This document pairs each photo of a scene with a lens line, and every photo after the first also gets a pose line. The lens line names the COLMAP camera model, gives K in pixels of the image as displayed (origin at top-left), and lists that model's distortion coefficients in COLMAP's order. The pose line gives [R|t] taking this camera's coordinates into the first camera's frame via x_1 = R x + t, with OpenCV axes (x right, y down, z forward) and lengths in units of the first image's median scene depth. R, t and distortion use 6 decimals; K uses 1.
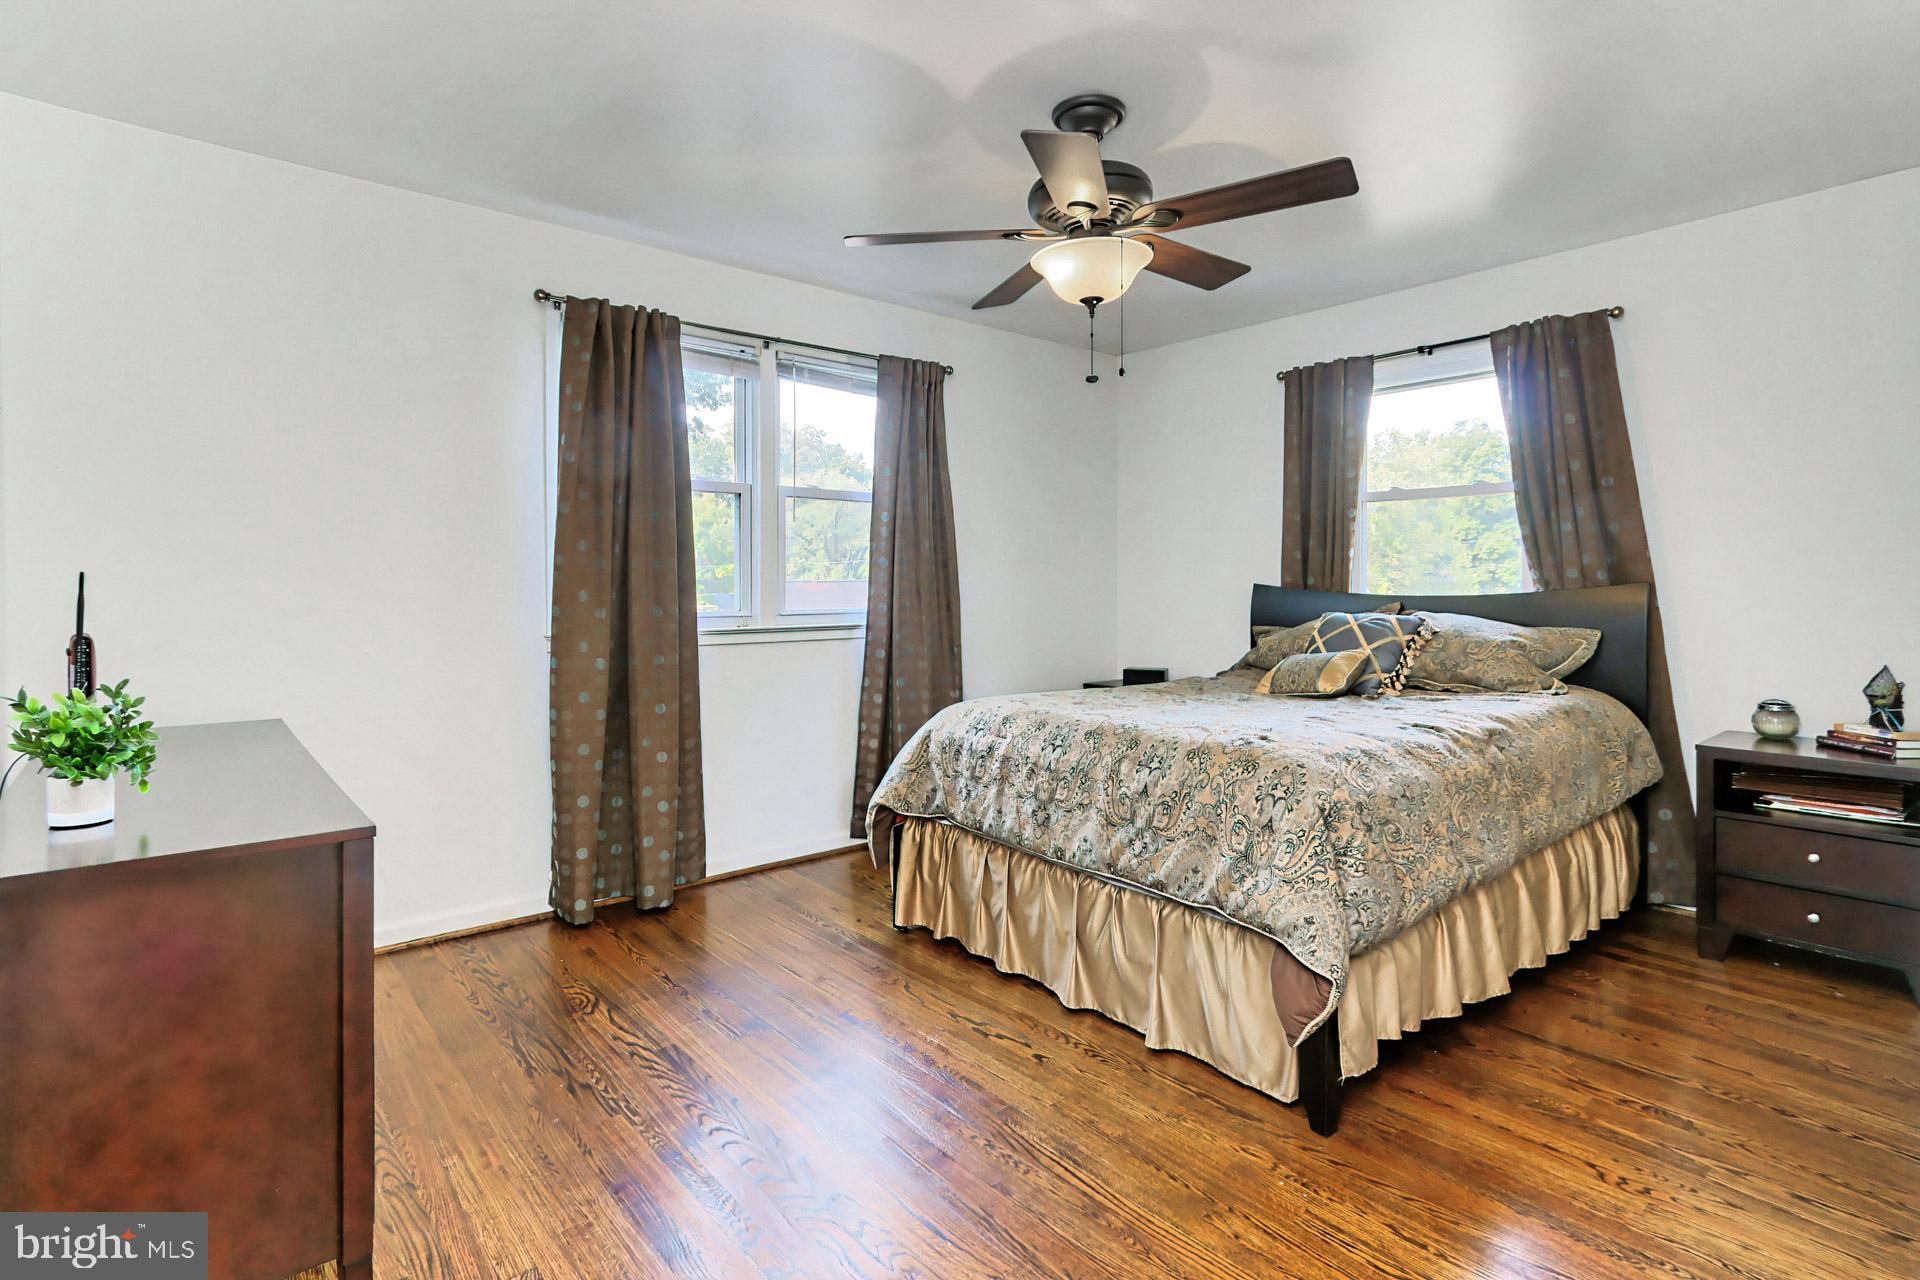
lens RADIAL K [[927.5, 0, 954.3], [0, 927.5, 599.4], [0, 0, 1]] dist [-0.002795, -0.000096]
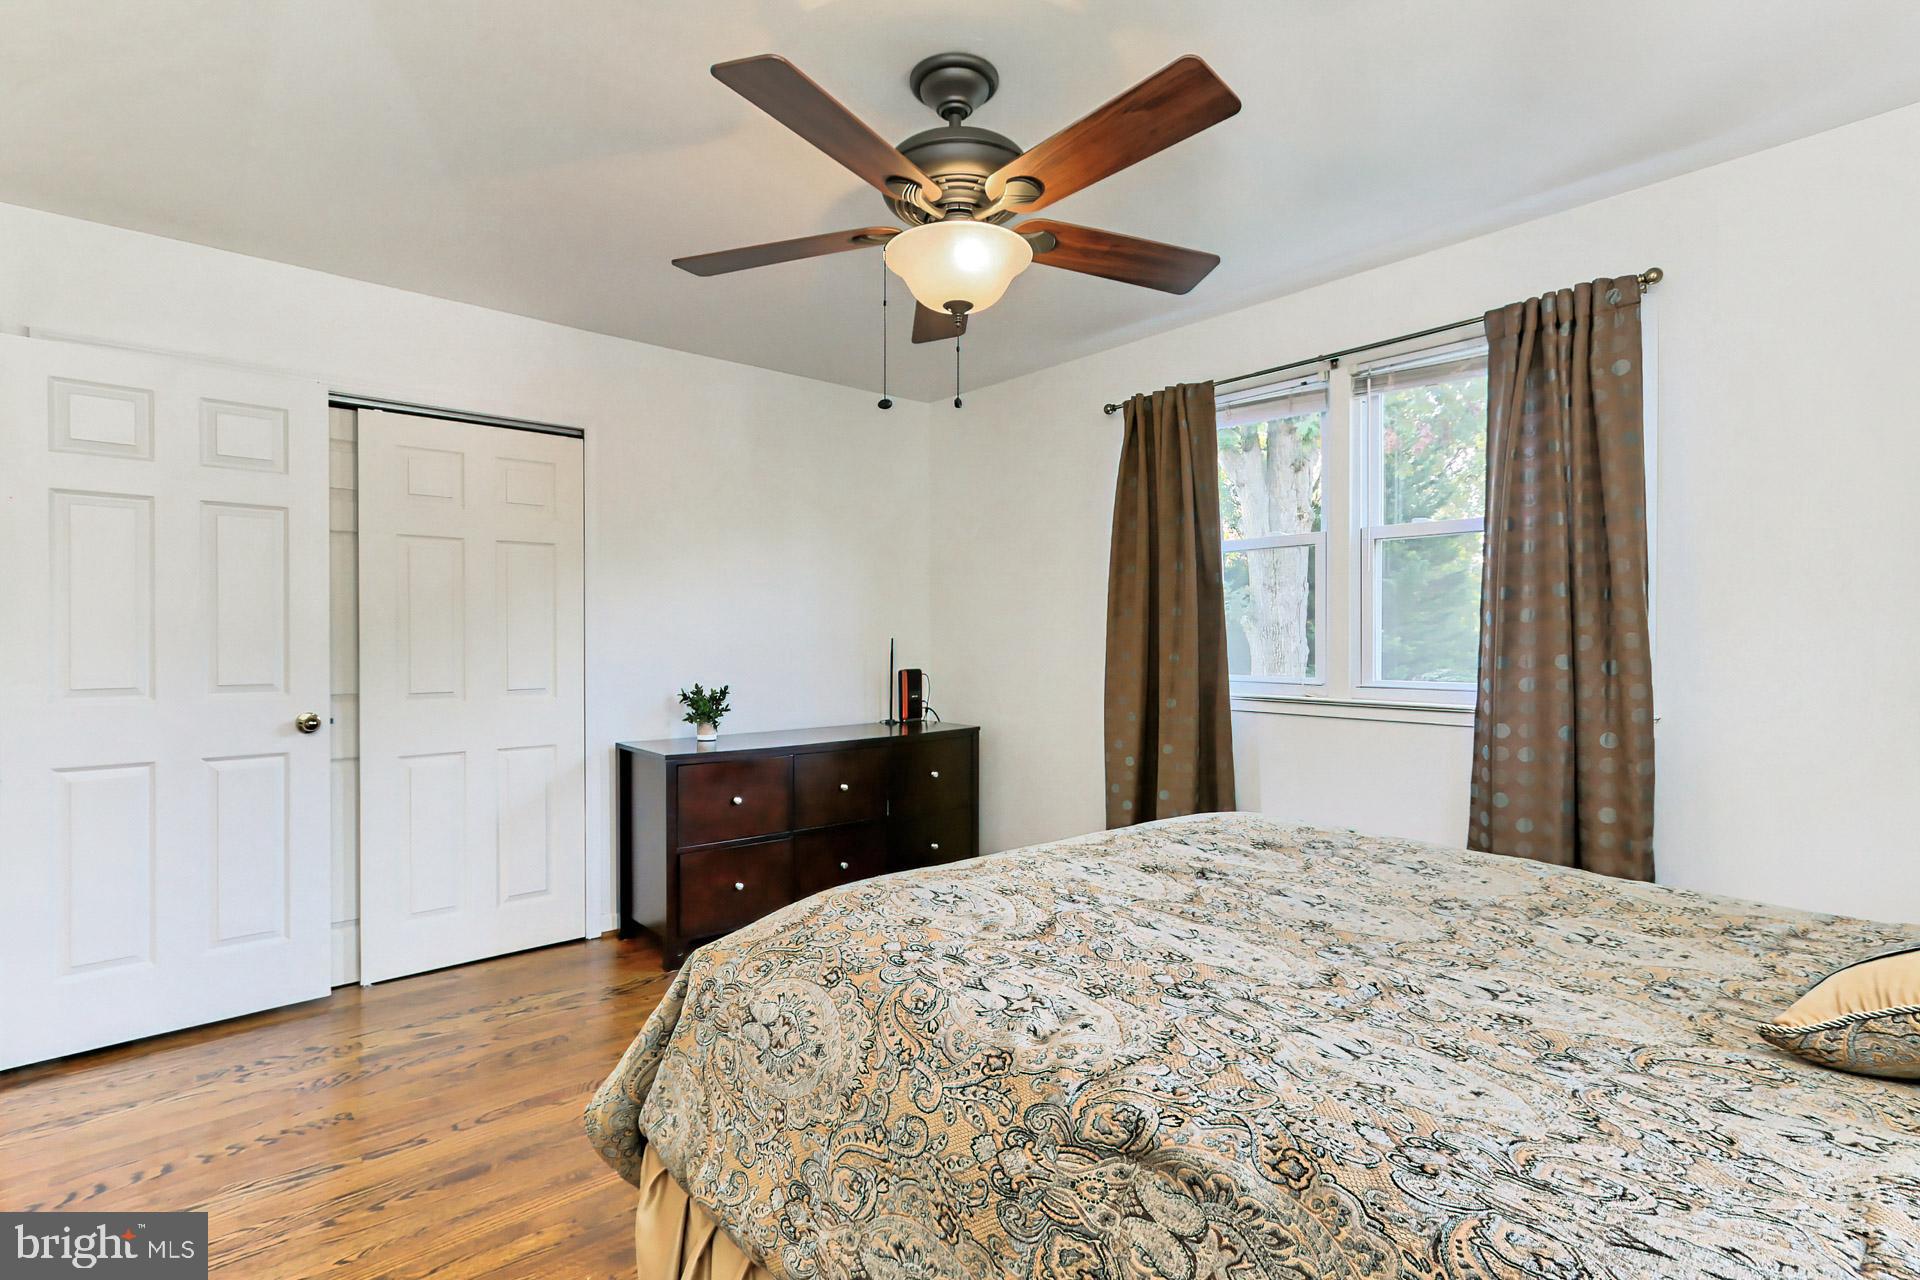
lens RADIAL K [[916.3, 0, 985.9], [0, 916.3, 629.3], [0, 0, 1]] dist [-0.000723, 0.000263]
pose [[0.027790, 0.007105, -0.999589, 0.669575], [-0.009480, 0.999932, 0.006844, -0.038913], [0.999569, 0.009286, 0.027855, 0.711401]]
